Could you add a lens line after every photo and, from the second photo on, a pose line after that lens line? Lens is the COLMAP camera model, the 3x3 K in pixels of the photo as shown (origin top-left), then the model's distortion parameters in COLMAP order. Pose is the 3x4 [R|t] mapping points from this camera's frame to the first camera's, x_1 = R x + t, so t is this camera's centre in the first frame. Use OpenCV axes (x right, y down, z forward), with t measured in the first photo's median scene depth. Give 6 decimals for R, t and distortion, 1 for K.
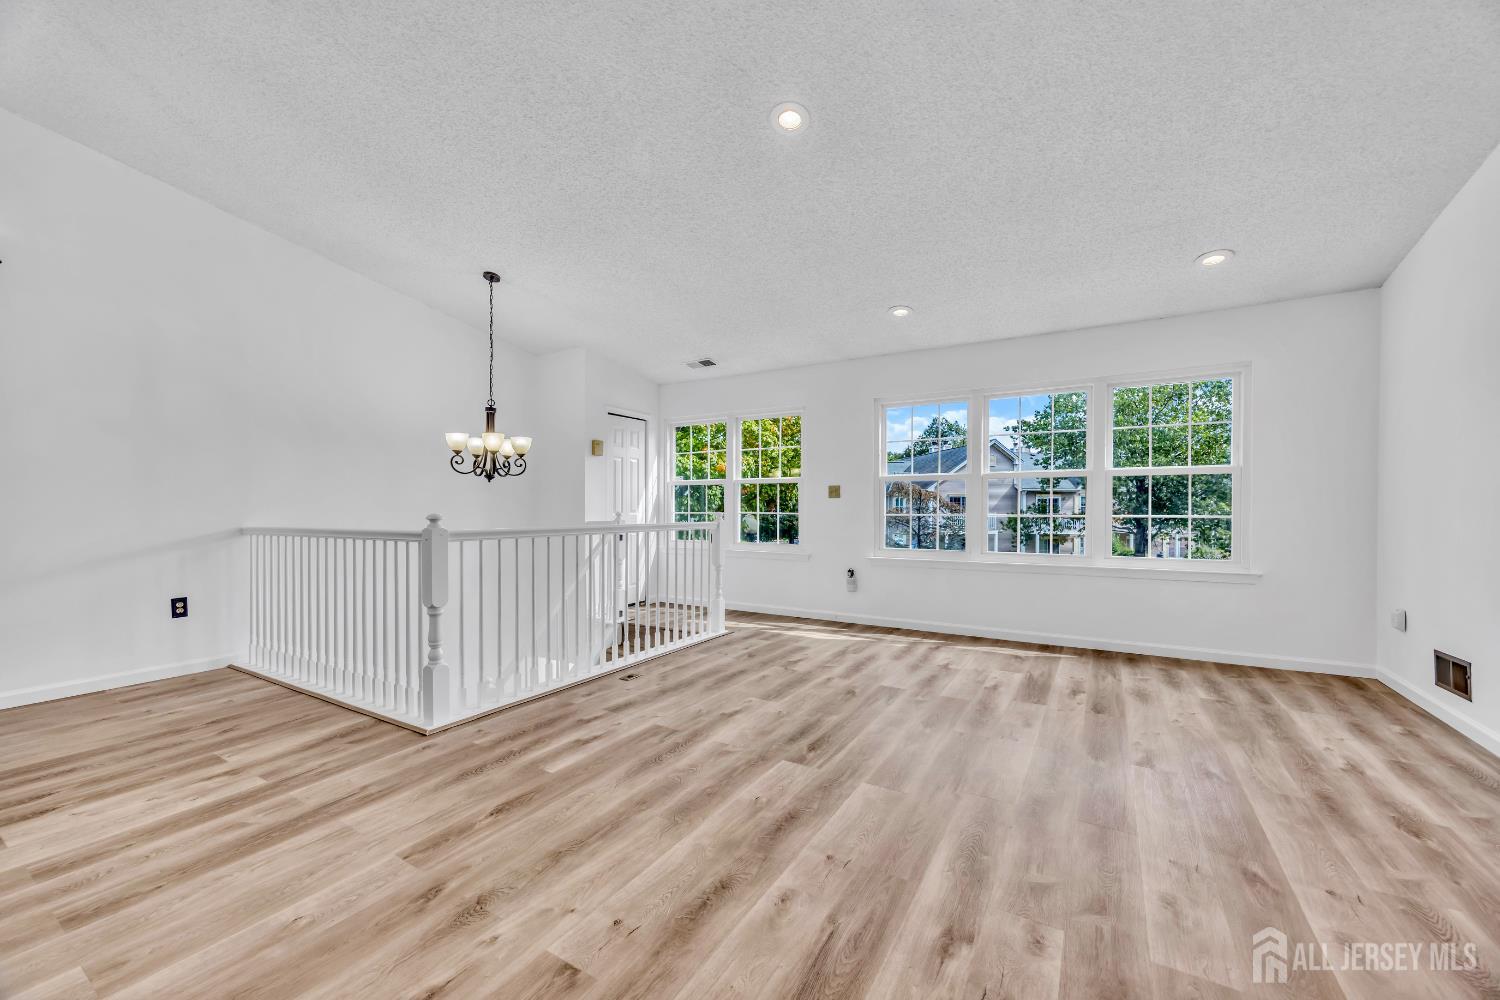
lens RADIAL K [[583.6, 0, 755.9], [0, 583.6, 511.7], [0, 0, 1]] dist [-0.000315, 0.000502]
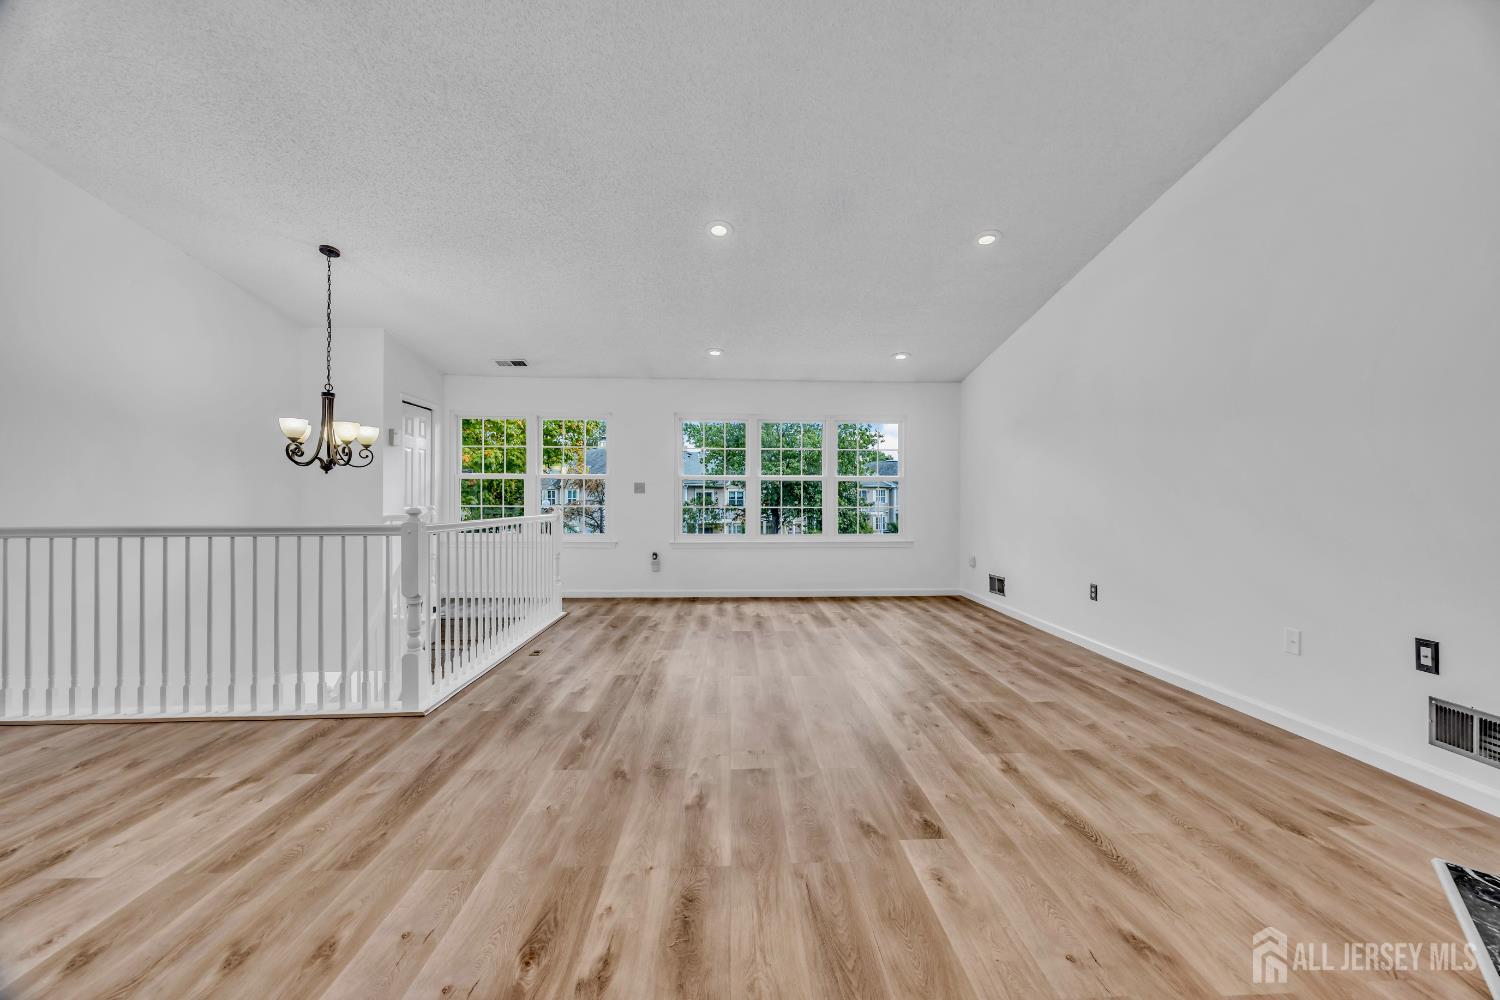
lens RADIAL K [[583.6, 0, 762.8], [0, 583.6, 495.0], [0, 0, 1]] dist [-0.000315, 0.000502]
pose [[0.827702, 0.007092, 0.561123, -0.640844], [0.001223, 0.999895, -0.014443, -0.004540], [-0.561166, 0.012641, 0.827607, -0.230838]]
